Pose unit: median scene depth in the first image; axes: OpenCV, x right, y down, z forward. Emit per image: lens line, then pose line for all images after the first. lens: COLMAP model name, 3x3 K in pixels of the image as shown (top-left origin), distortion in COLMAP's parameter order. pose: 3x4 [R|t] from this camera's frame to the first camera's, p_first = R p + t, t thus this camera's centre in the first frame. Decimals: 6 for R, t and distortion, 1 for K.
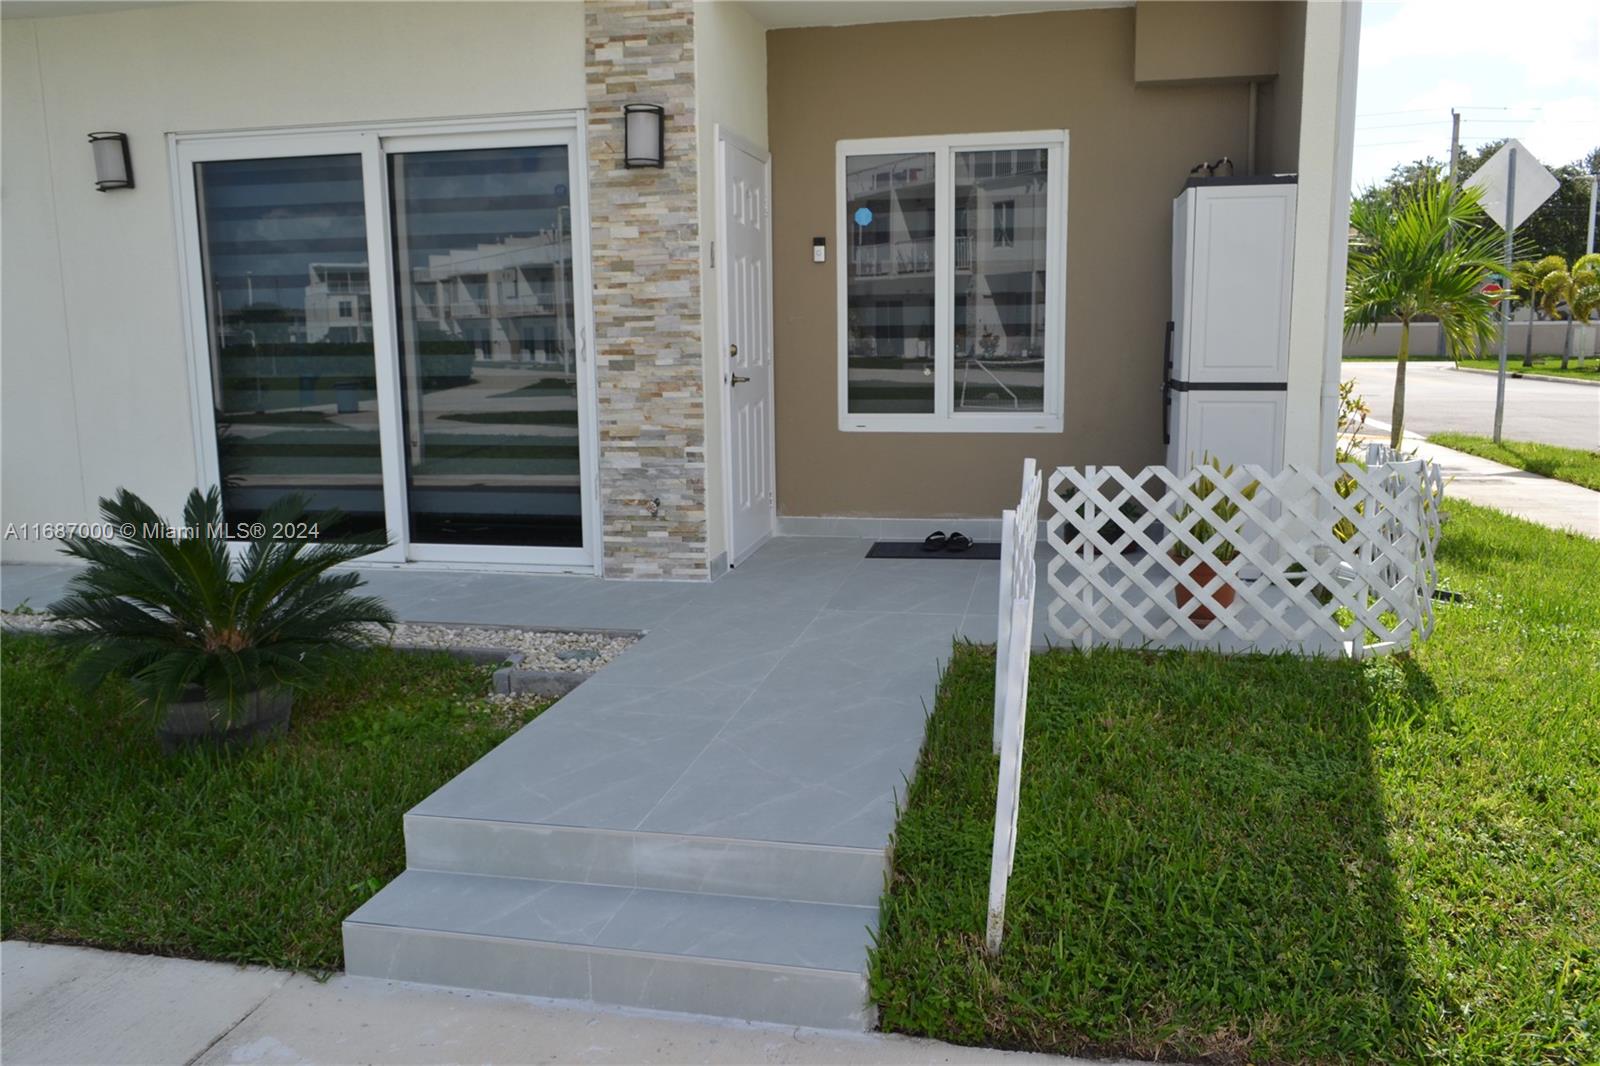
lens RADIAL K [[1273.9, 0, 799.8], [0, 1273.9, 569.4], [0, 0, 1]] dist [-0.056343, -0.000119]
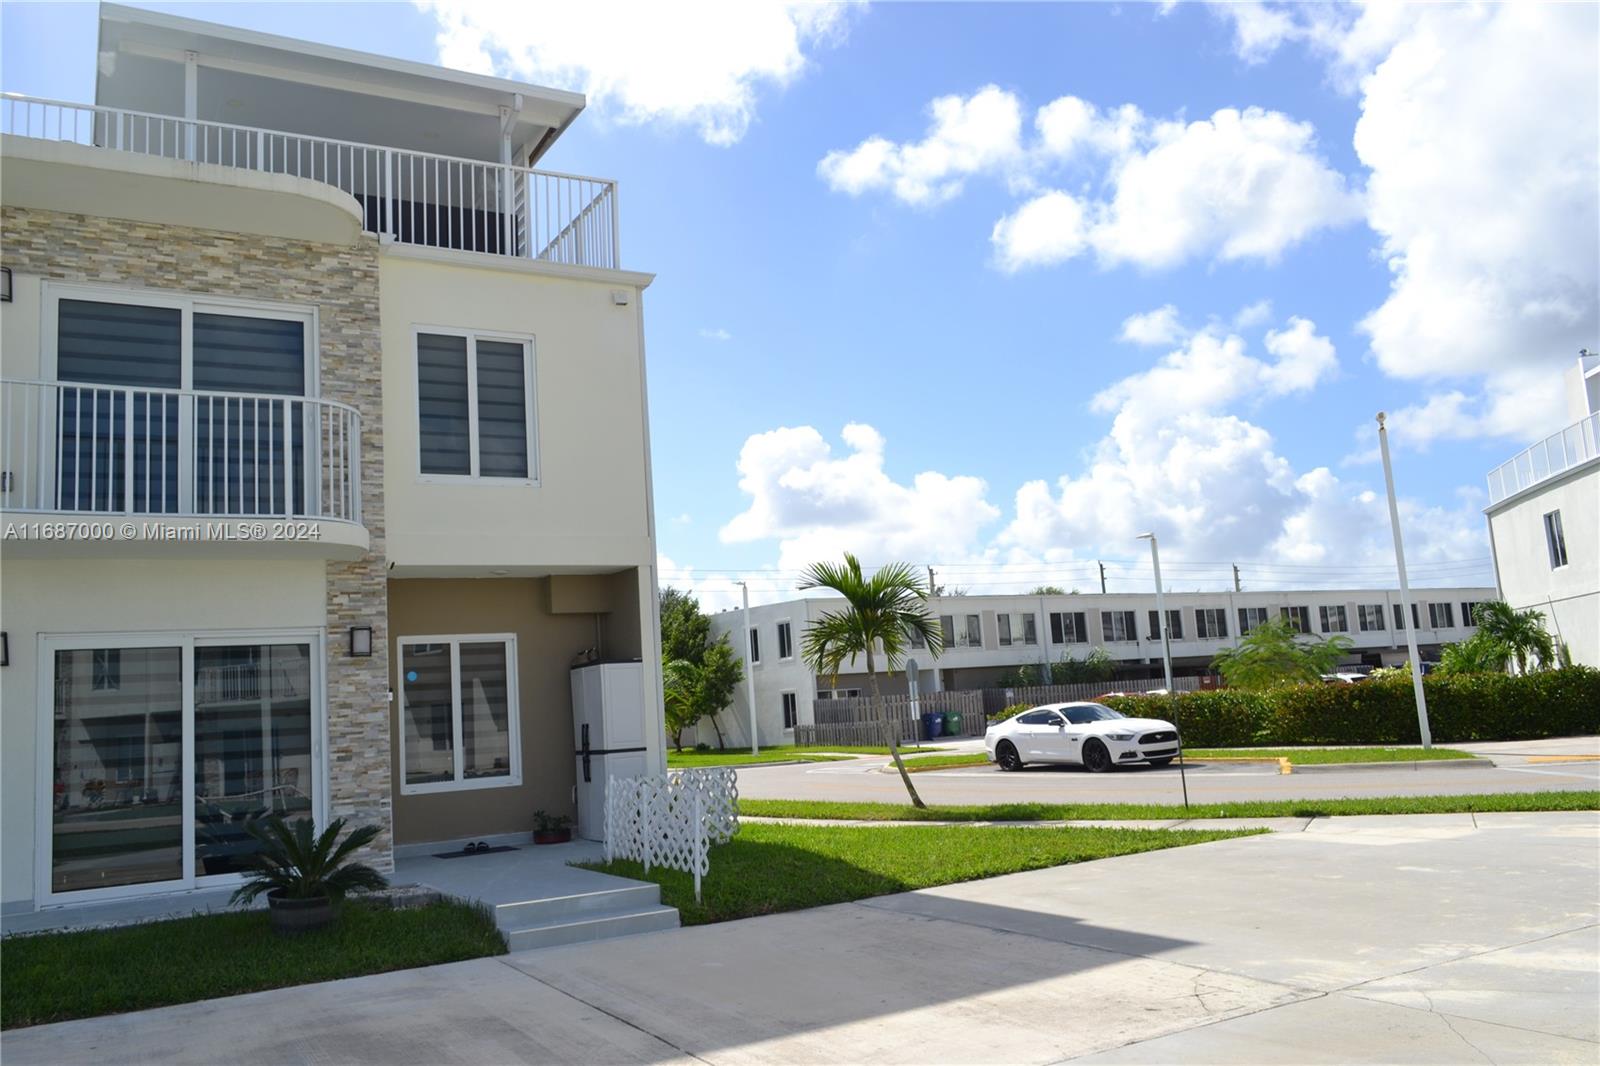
lens RADIAL K [[1261.7, 0, 790.2], [0, 1261.7, 533.5], [0, 0, 1]] dist [-0.018128, 0.002413]
pose [[0.748291, 0.055172, 0.661073, -0.899267], [0.187312, 0.938411, -0.290343, 0.190962], [-0.636377, 0.341088, 0.691870, -0.819456]]
